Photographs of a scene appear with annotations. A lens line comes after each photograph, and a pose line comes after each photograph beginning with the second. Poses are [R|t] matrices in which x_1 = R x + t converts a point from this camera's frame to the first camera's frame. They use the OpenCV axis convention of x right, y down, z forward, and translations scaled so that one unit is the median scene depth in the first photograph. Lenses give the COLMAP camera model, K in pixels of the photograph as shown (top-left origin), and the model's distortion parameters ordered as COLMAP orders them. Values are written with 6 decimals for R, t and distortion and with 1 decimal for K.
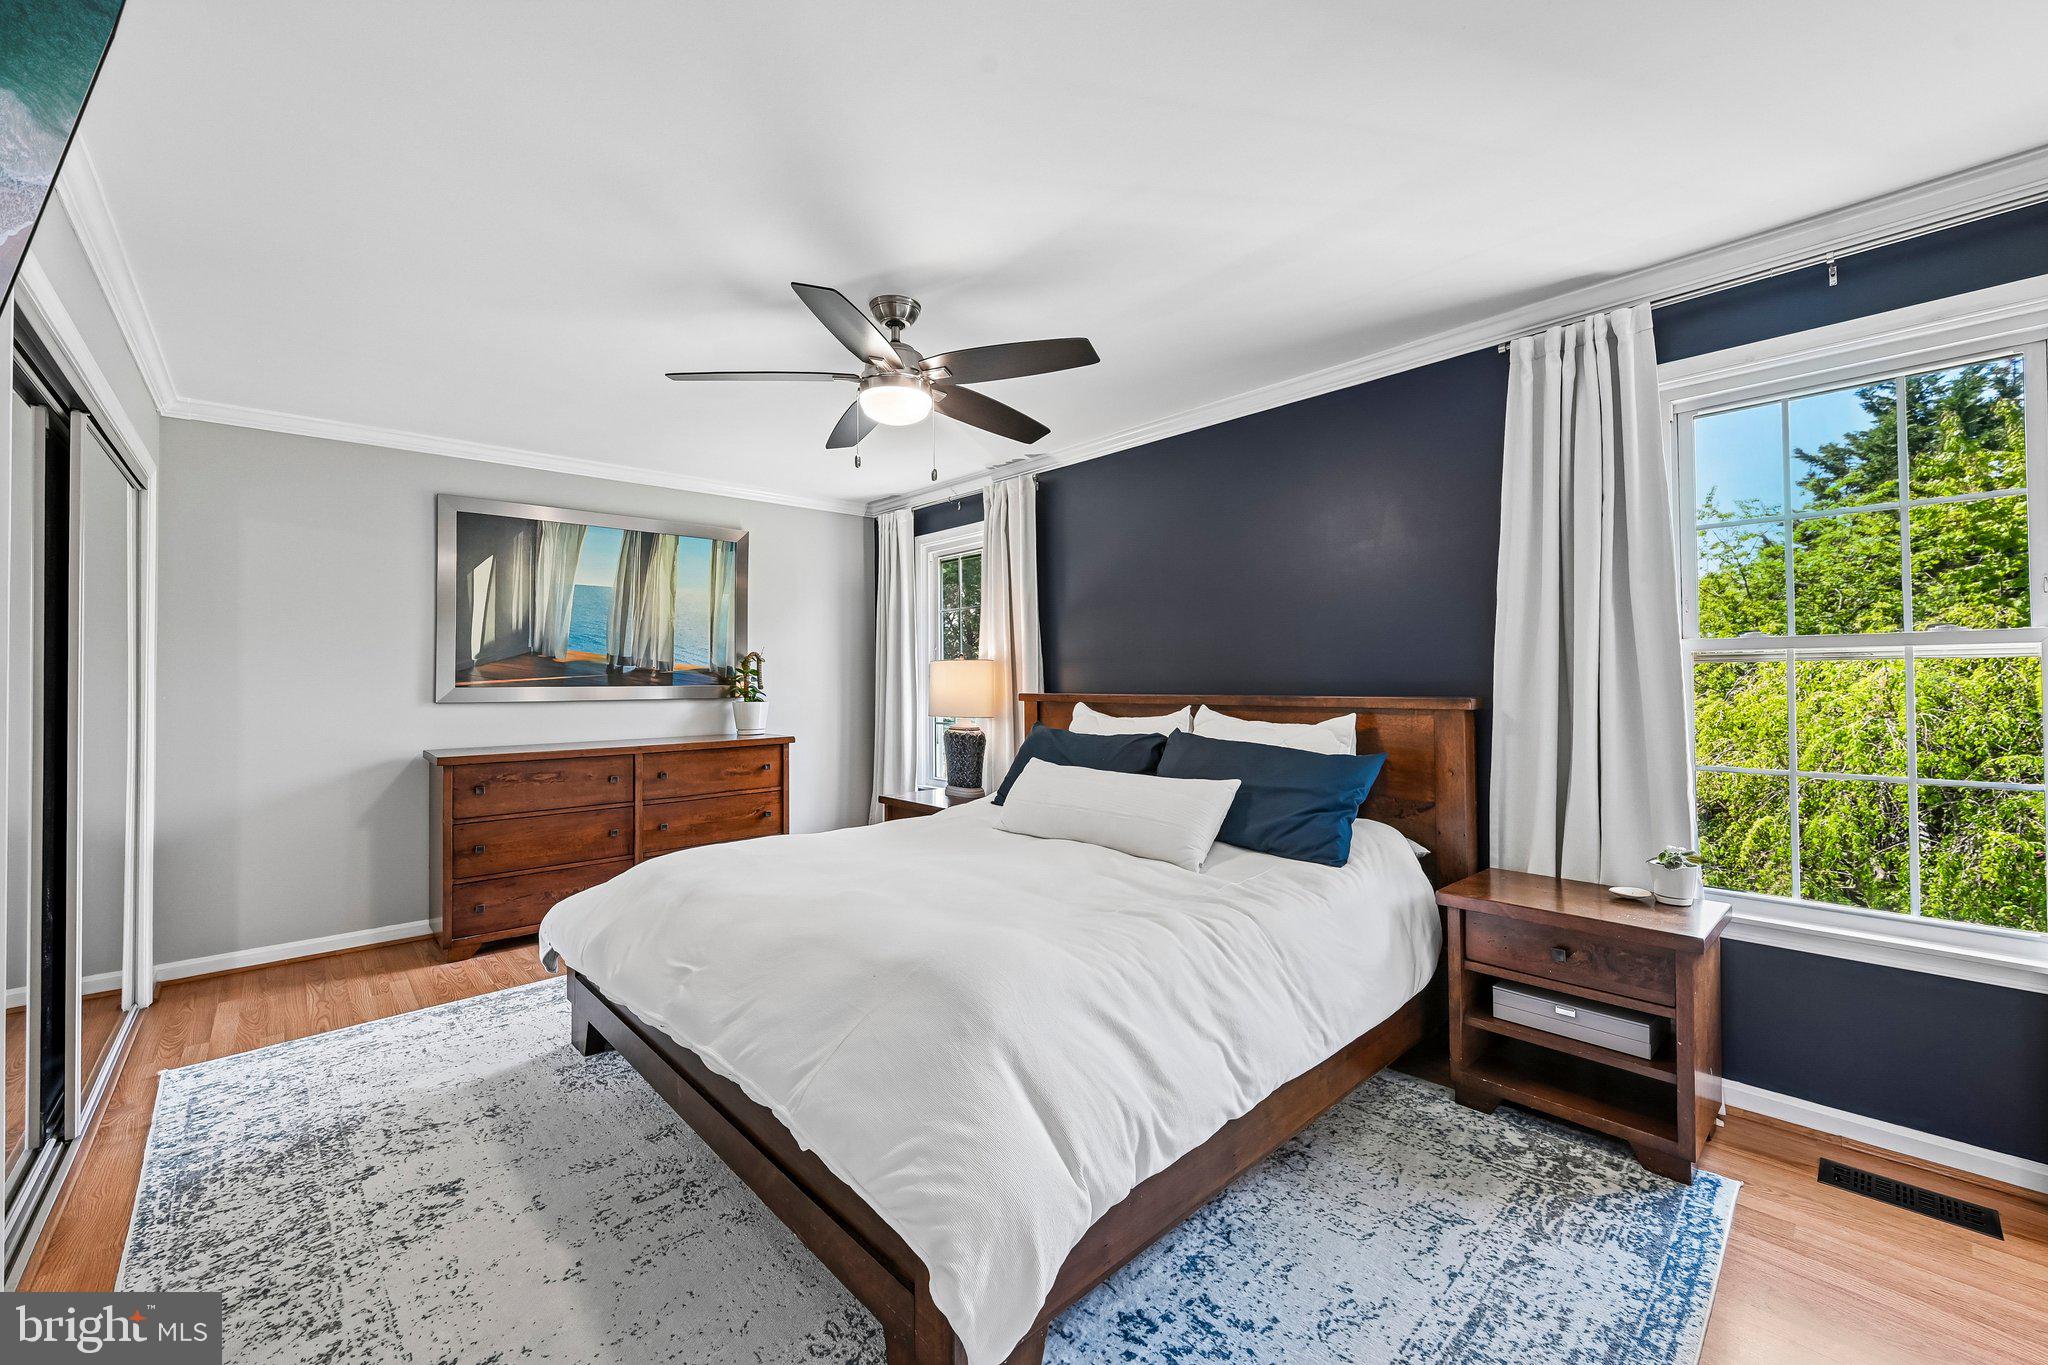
lens RADIAL K [[818.3, 0, 1065.3], [0, 818.3, 675.6], [0, 0, 1]] dist [-0.027529, 0.003189]
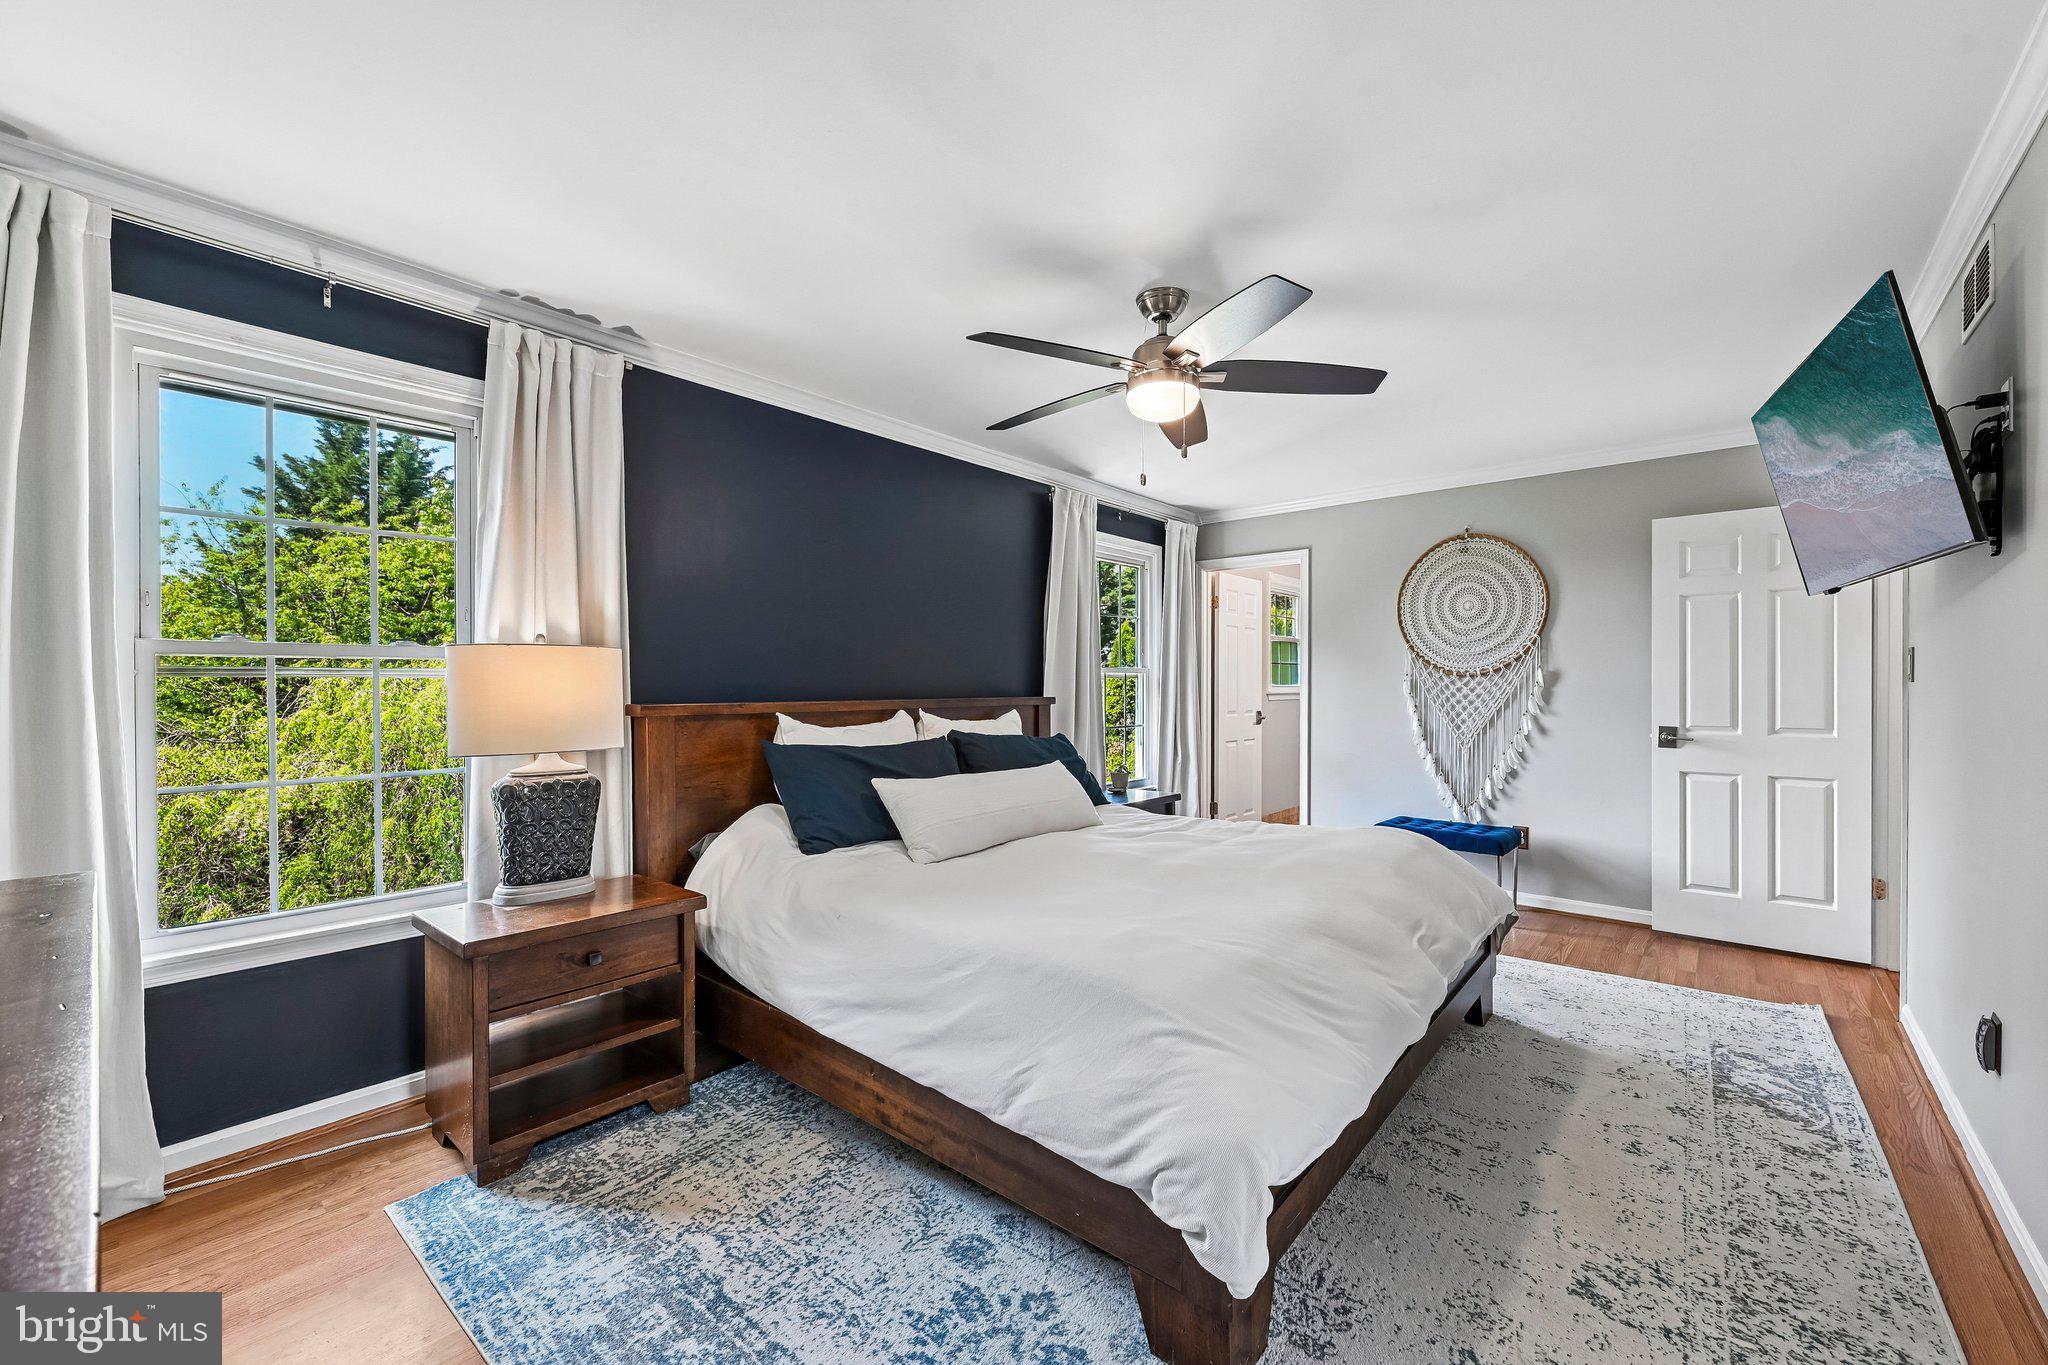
lens RADIAL K [[806.4, 0, 1035.2], [0, 806.4, 688.0], [0, 0, 1]] dist [0.001415, 0.000145]
pose [[-0.090716, 0.001233, 0.995876, -1.059460], [-0.008048, 0.999966, -0.001971, 0.011373], [-0.995844, -0.008194, -0.090703, 1.123692]]
